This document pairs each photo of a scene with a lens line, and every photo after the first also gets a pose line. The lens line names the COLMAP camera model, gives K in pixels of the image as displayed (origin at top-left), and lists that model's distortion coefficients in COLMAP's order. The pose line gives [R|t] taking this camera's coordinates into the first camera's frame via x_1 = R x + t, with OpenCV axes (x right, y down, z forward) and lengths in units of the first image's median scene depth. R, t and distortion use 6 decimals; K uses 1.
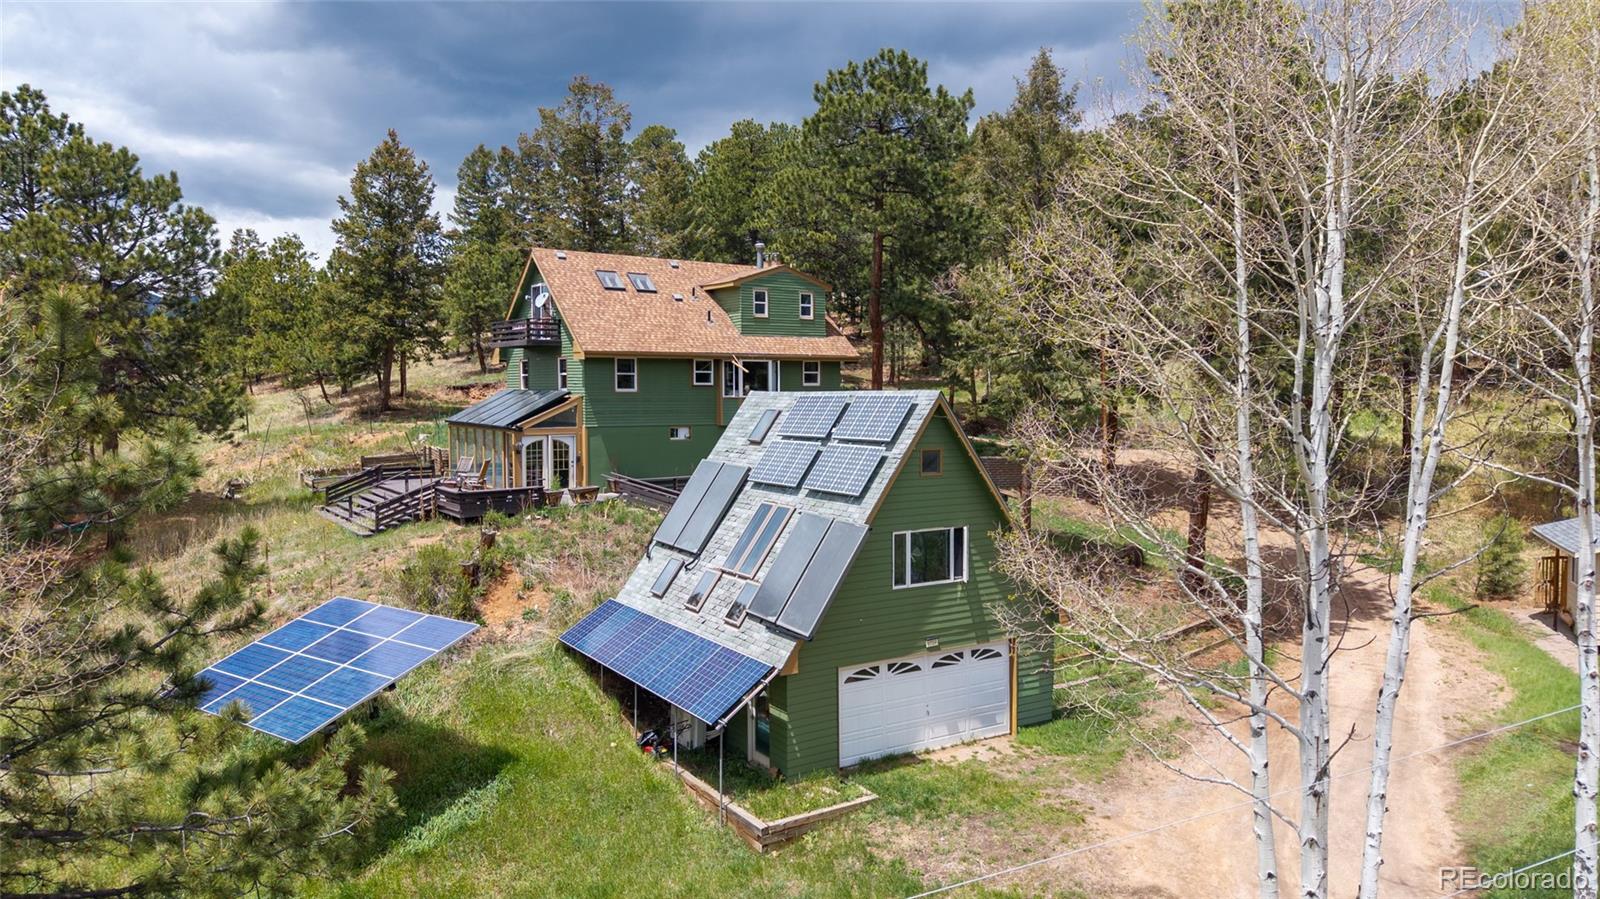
lens RADIAL K [[1097.1, 0, 800.0], [0, 1097.1, 449.5], [0, 0, 1]] dist [0.038560, -0.045947]
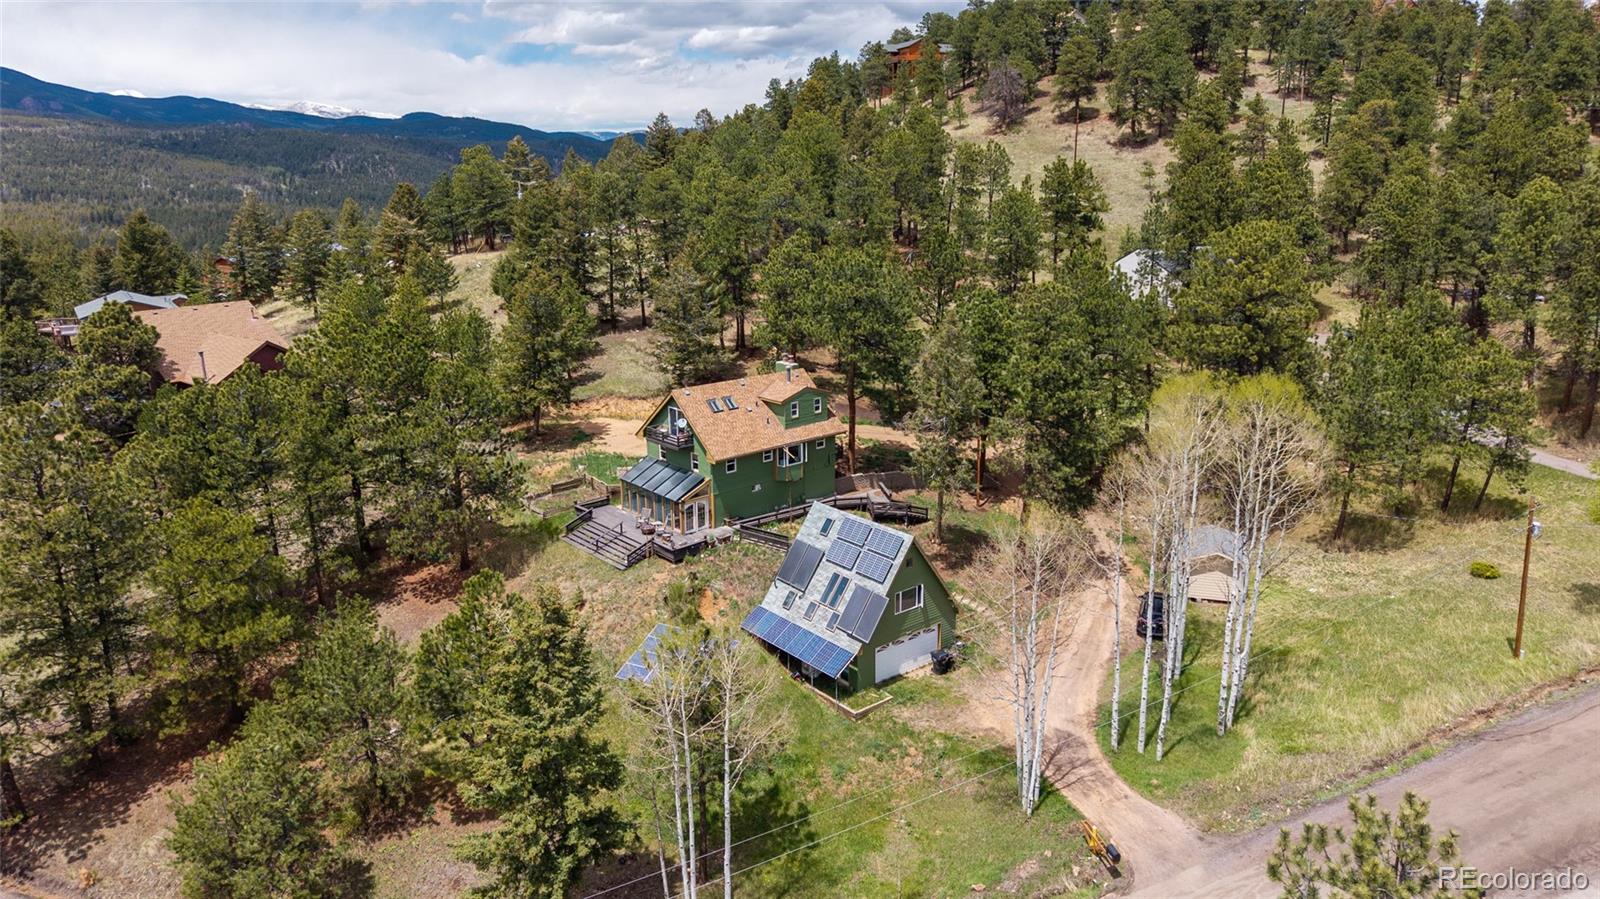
lens RADIAL K [[1097.1, 0, 800.0], [0, 1097.1, 449.5], [0, 0, 1]] dist [0.038560, -0.045947]
pose [[0.993673, -0.031765, 0.107728, -0.359961], [0.009950, 0.980297, 0.197278, -0.684664], [-0.111872, -0.194958, 0.974411, -1.243441]]
